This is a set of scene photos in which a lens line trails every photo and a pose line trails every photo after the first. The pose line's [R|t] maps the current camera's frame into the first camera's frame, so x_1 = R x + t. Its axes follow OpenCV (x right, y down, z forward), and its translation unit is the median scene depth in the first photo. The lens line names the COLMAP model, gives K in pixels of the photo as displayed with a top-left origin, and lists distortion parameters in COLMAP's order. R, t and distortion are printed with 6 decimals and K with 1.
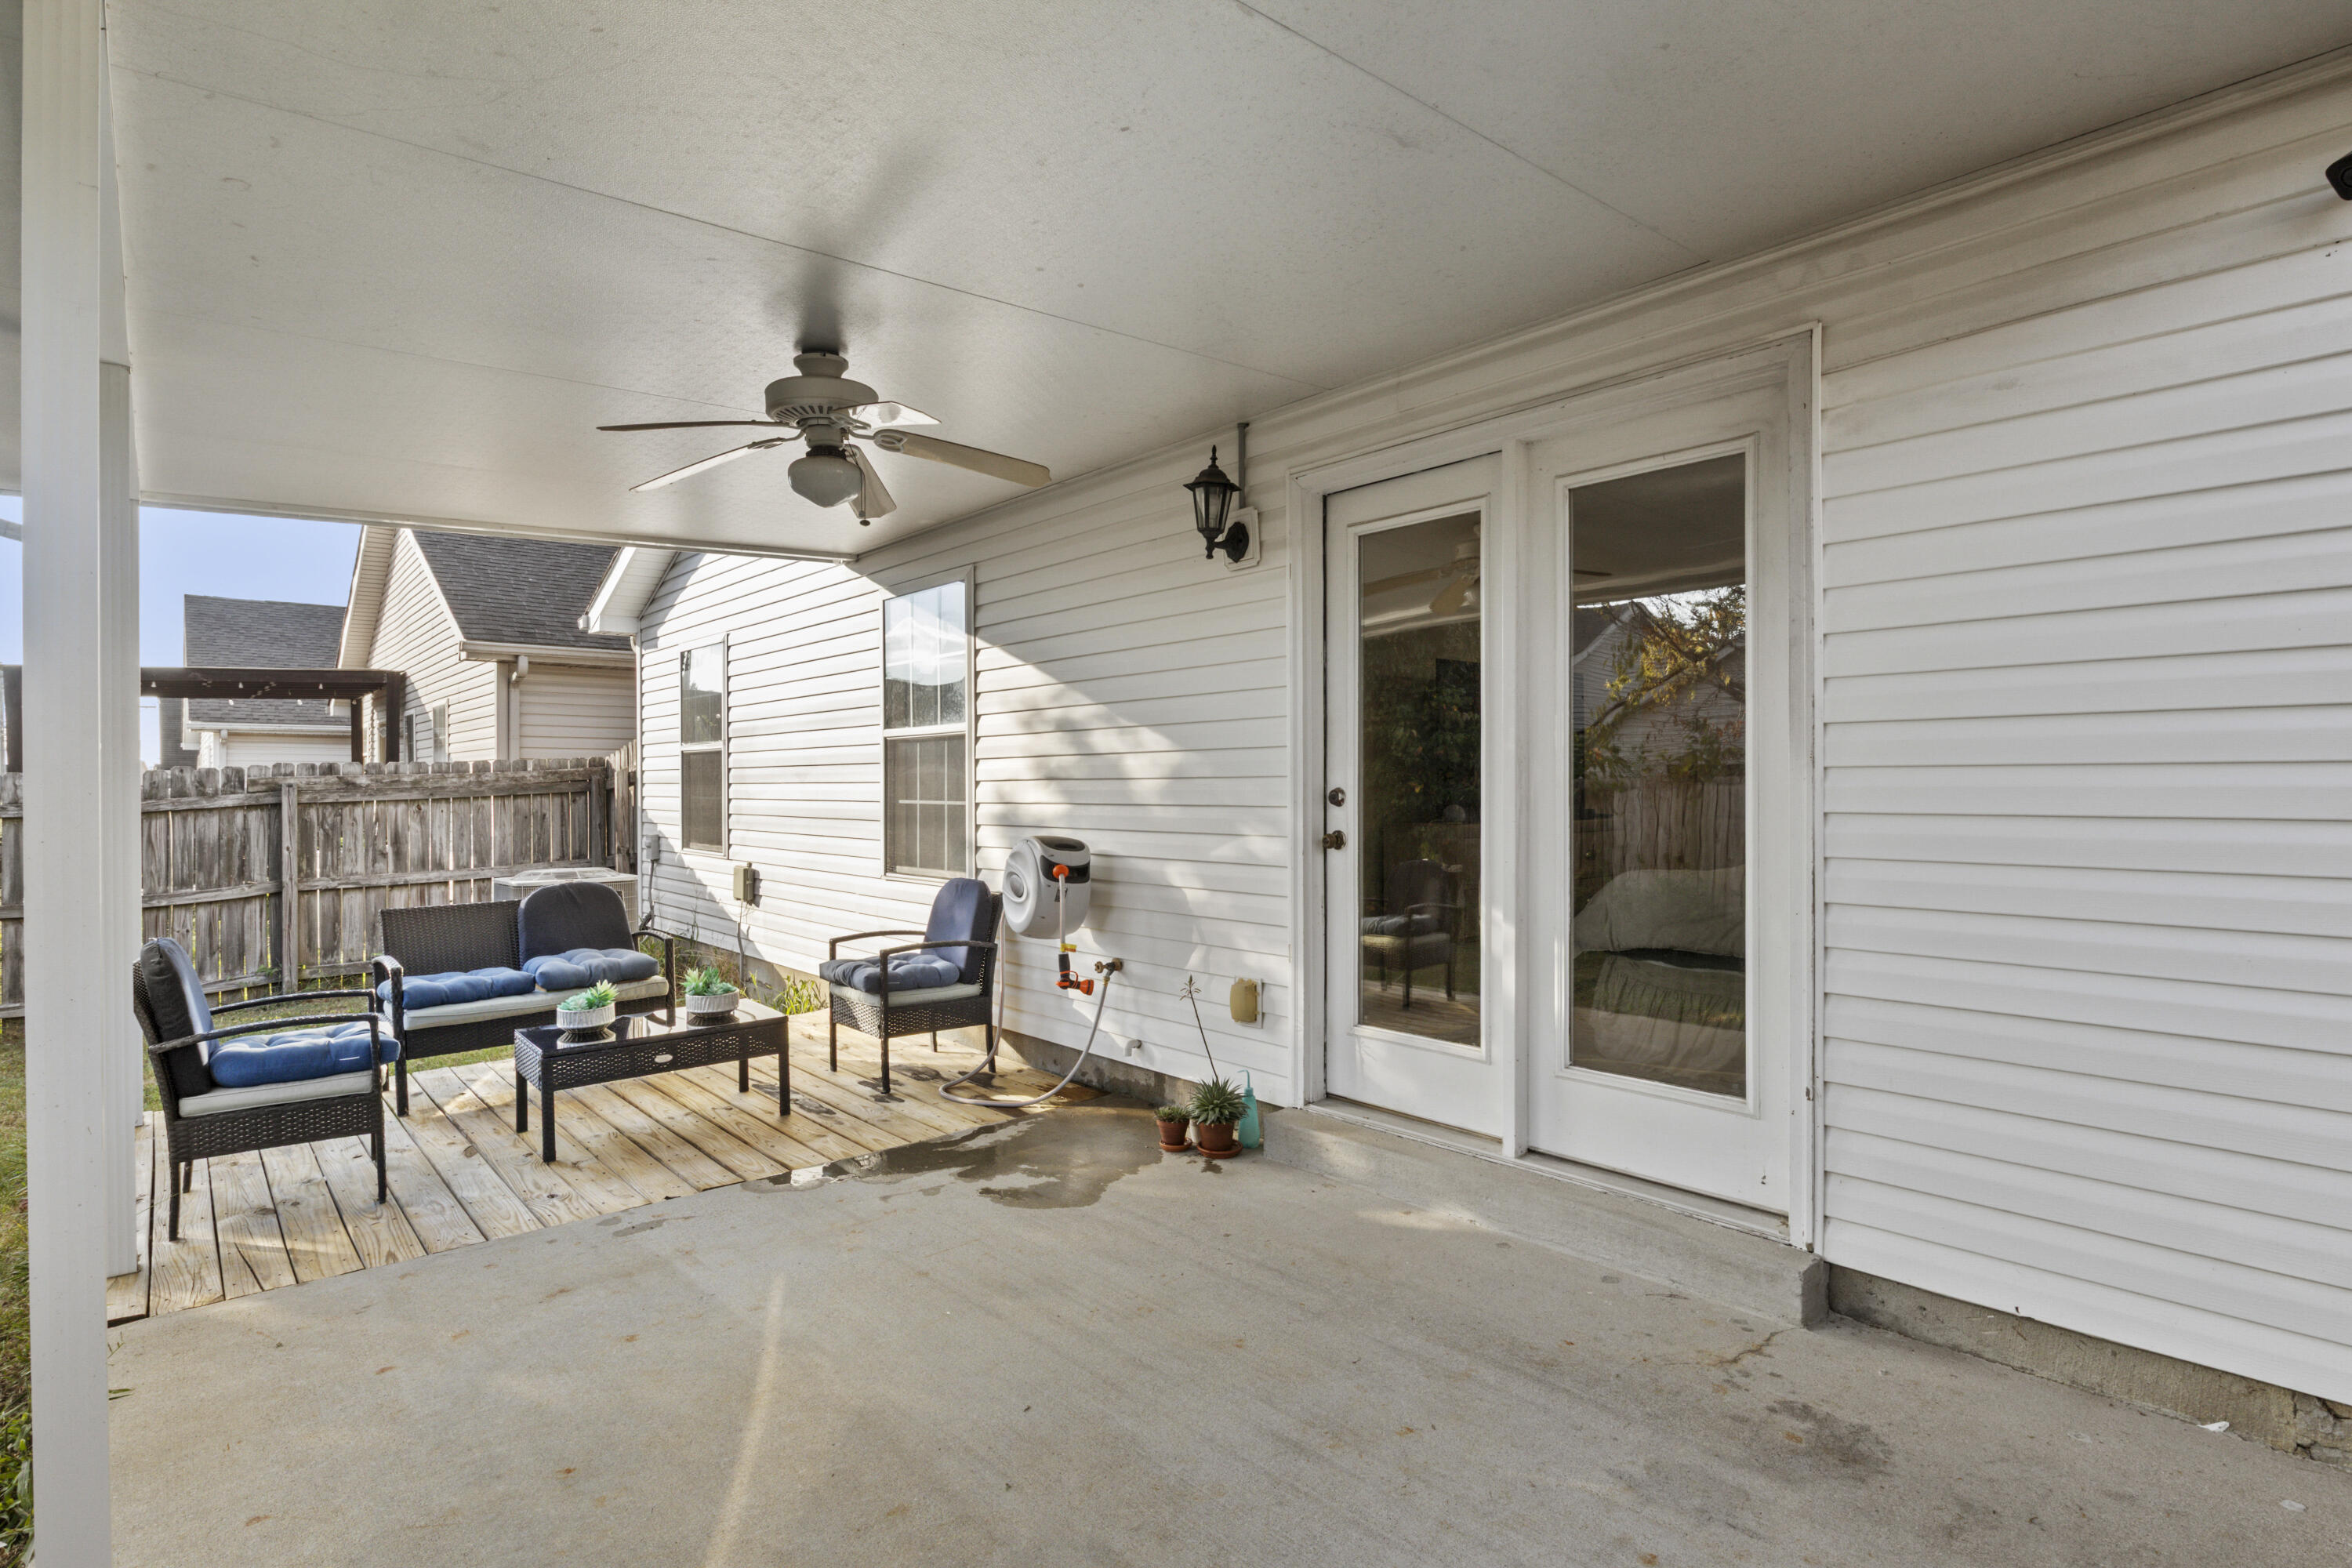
lens RADIAL K [[1184.3, 0, 1181.9], [0, 1184.3, 794.0], [0, 0, 1]] dist [-0.002766, 0.000279]
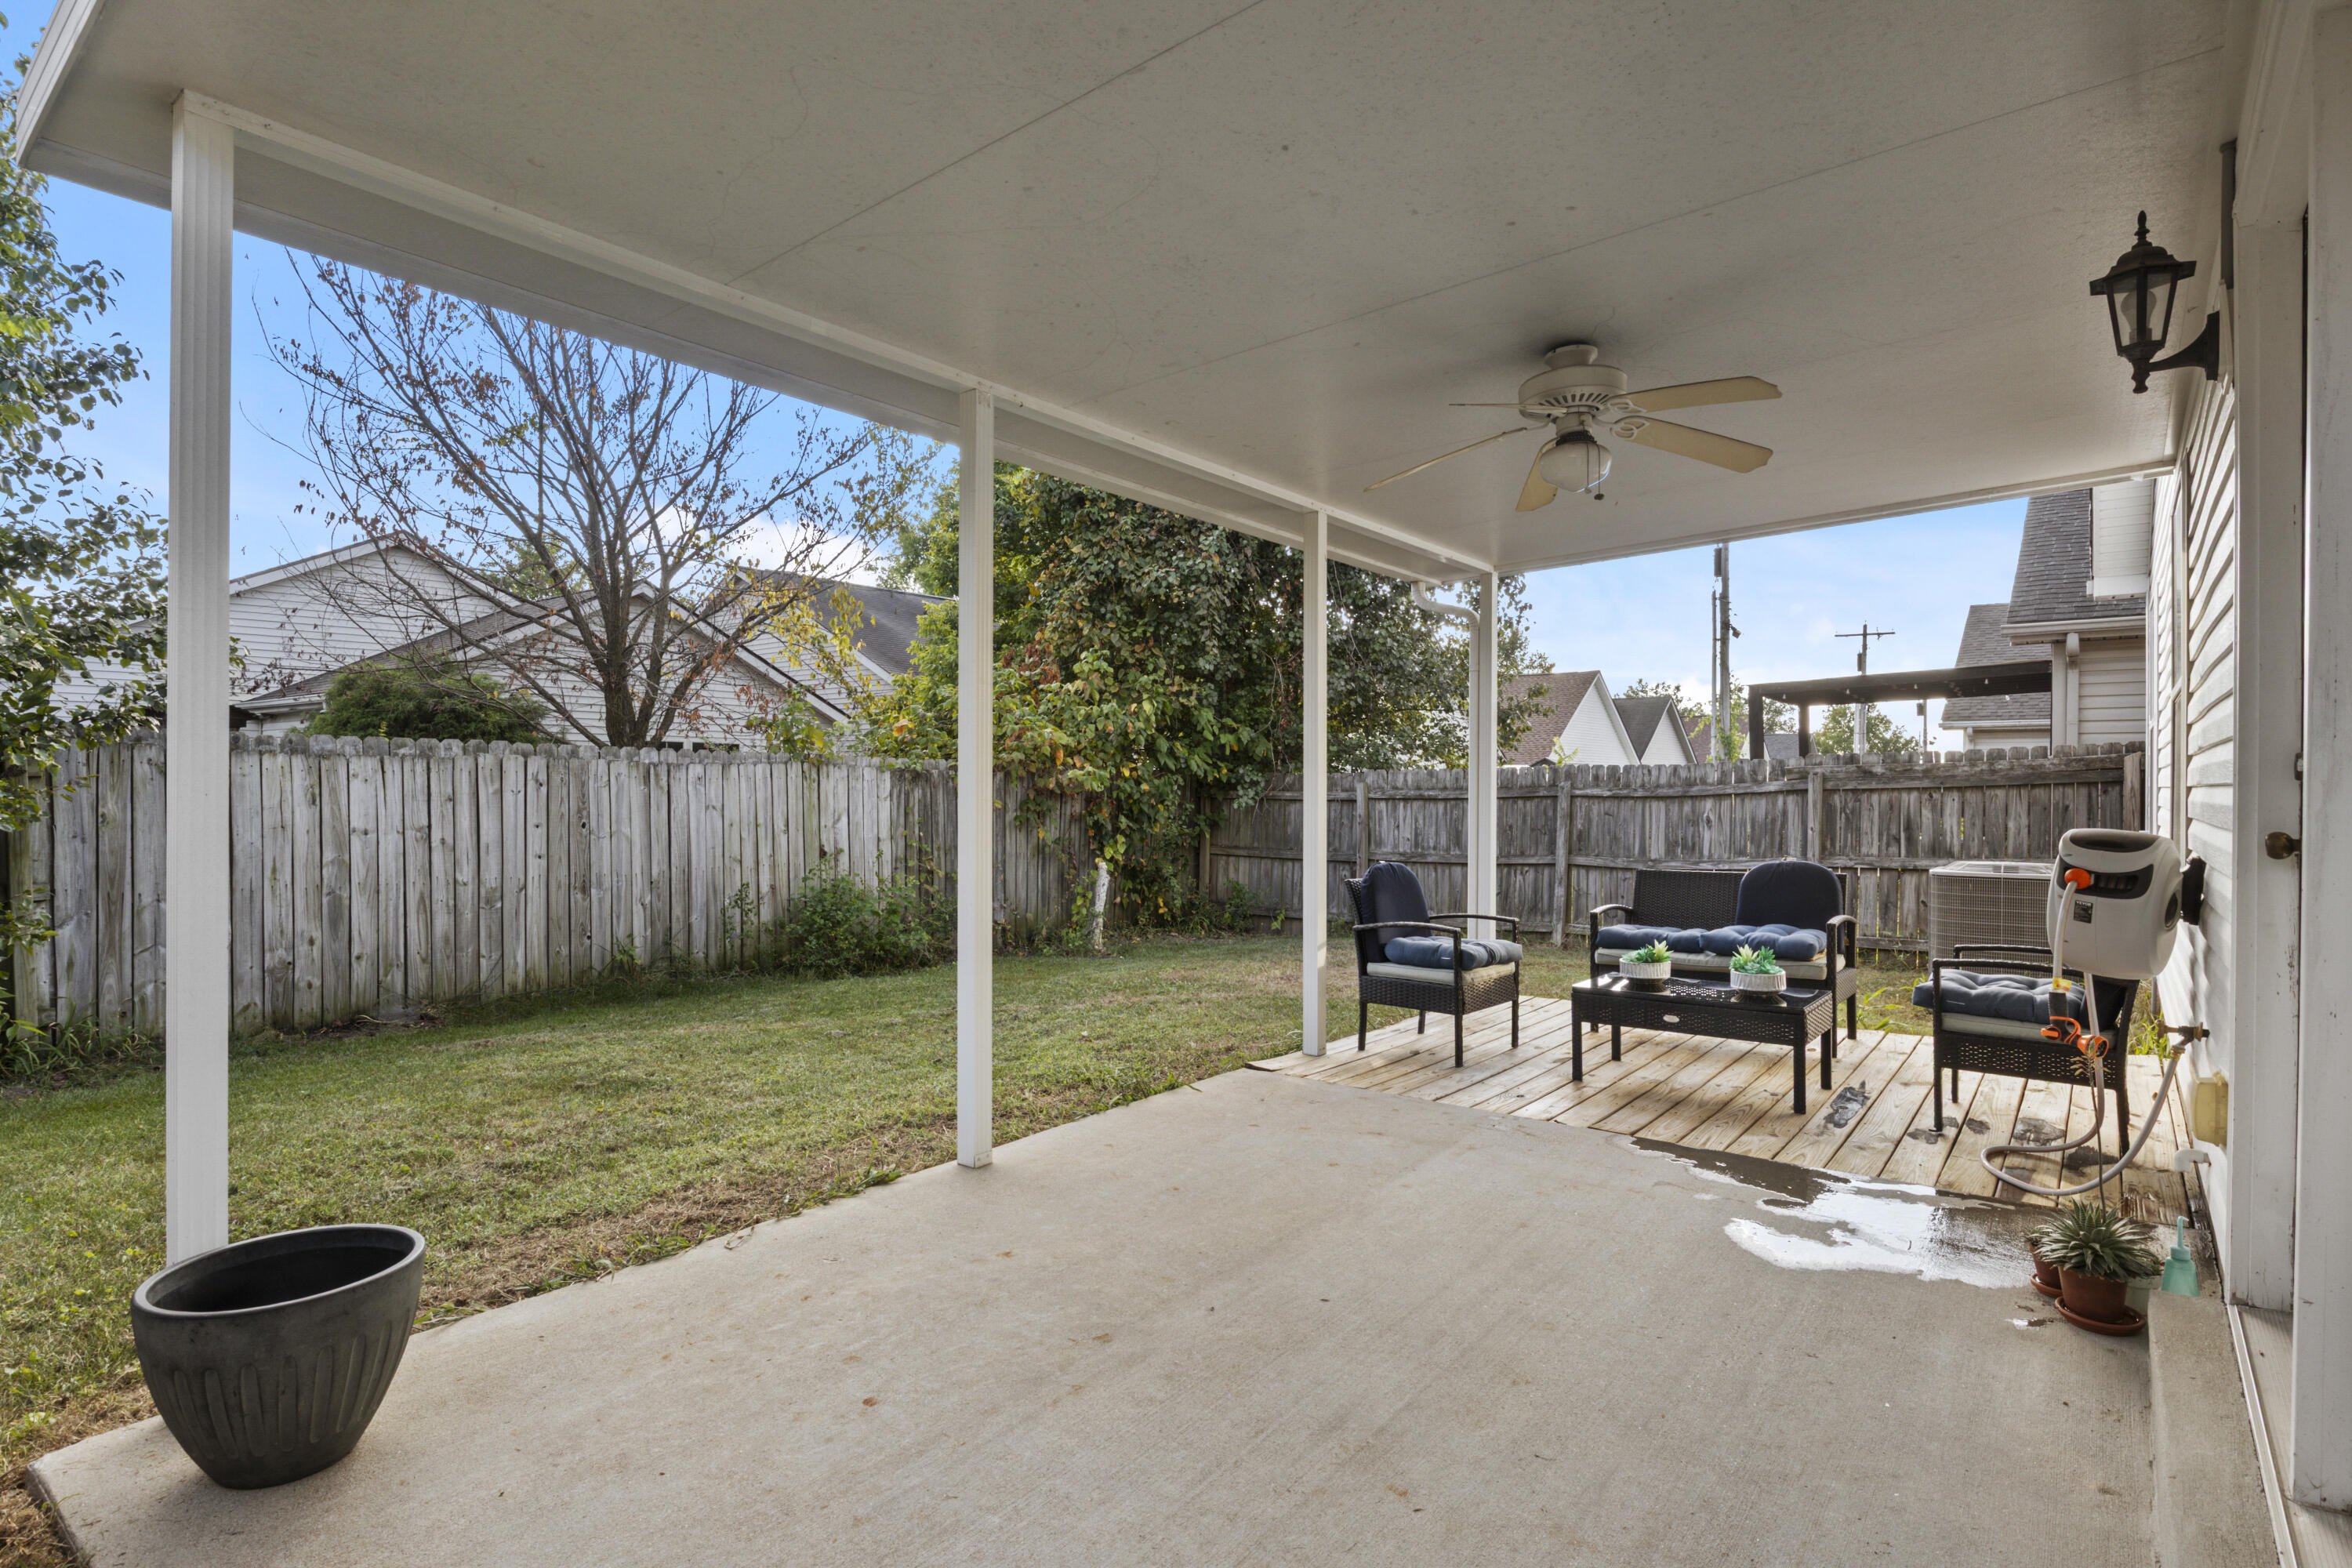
lens RADIAL K [[1206.9, 0, 1186.9], [0, 1206.9, 799.6], [0, 0, 1]] dist [-0.002334, -0.001102]
pose [[0.193941, 0.018244, -0.980844, 0.400212], [-0.013794, 0.999779, 0.015869, 0.011407], [0.980916, 0.010452, 0.194149, 0.268827]]
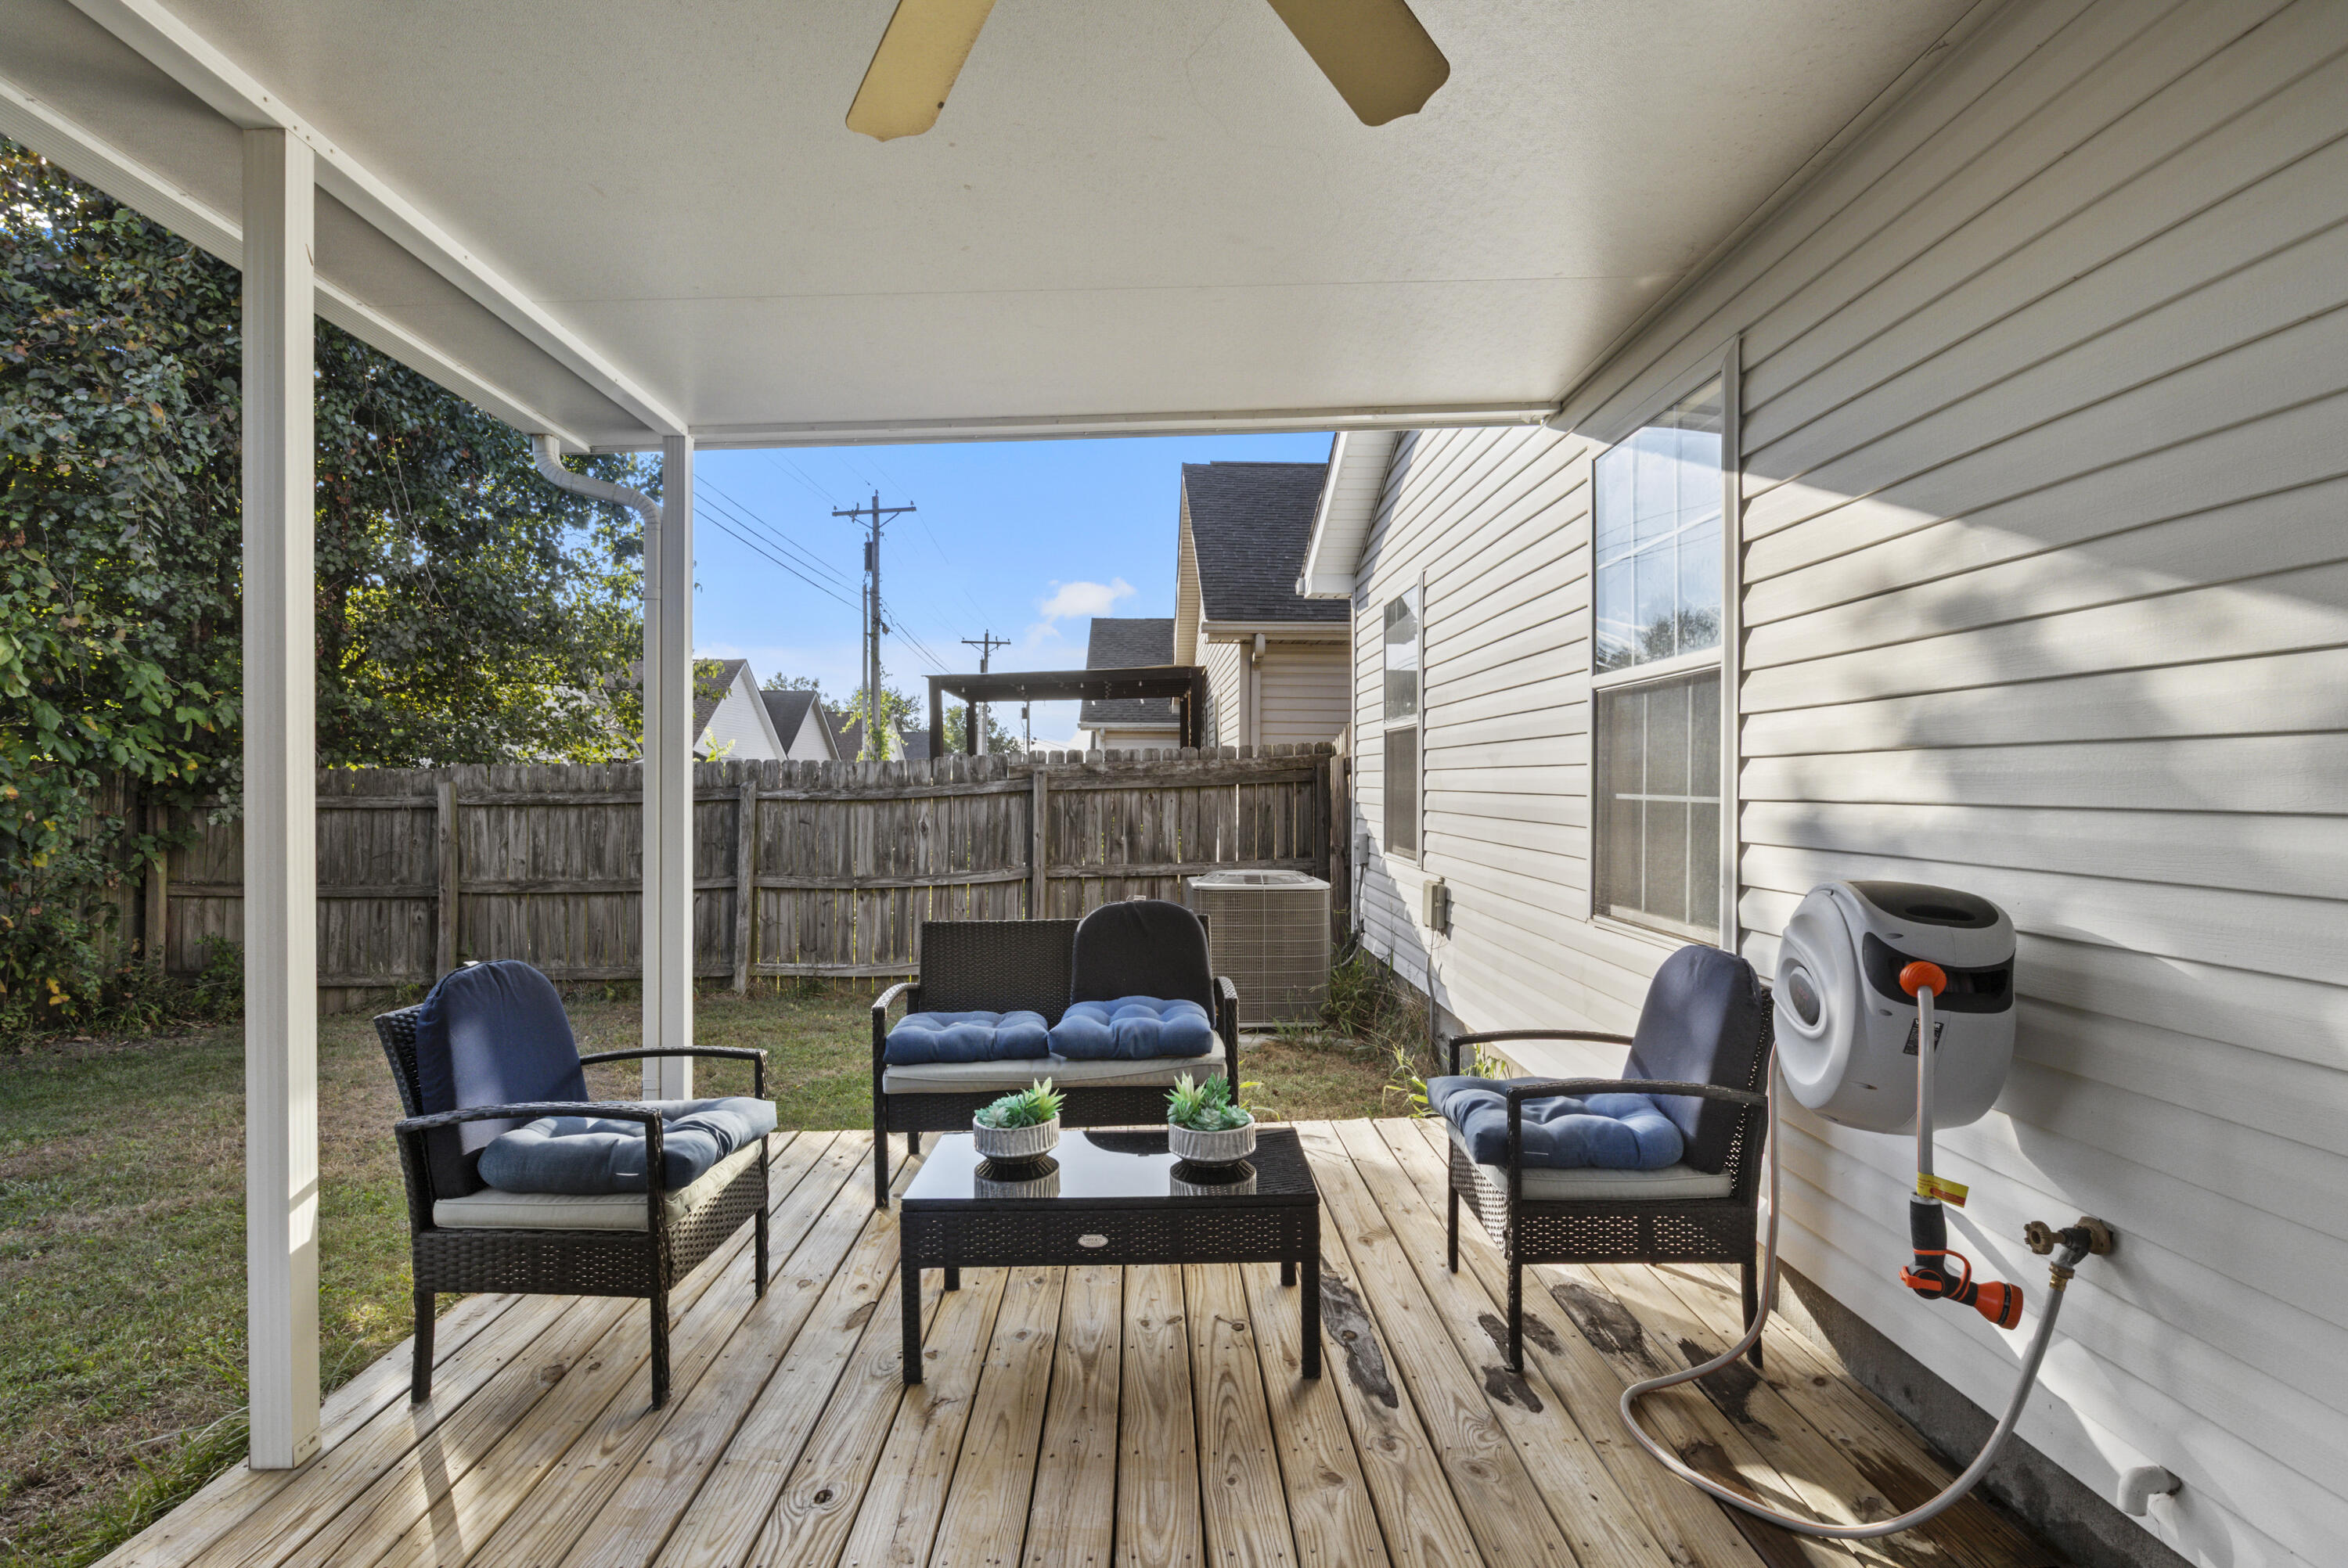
lens RADIAL K [[1182.1, 0, 1179.9], [0, 1182.1, 794.0], [0, 0, 1]] dist [-0.002766, 0.000279]
pose [[0.775185, 0.013457, -0.631591, -0.038083], [-0.011448, 0.999908, 0.007253, 0.003660], [0.631631, 0.001608, 0.775268, 0.437971]]
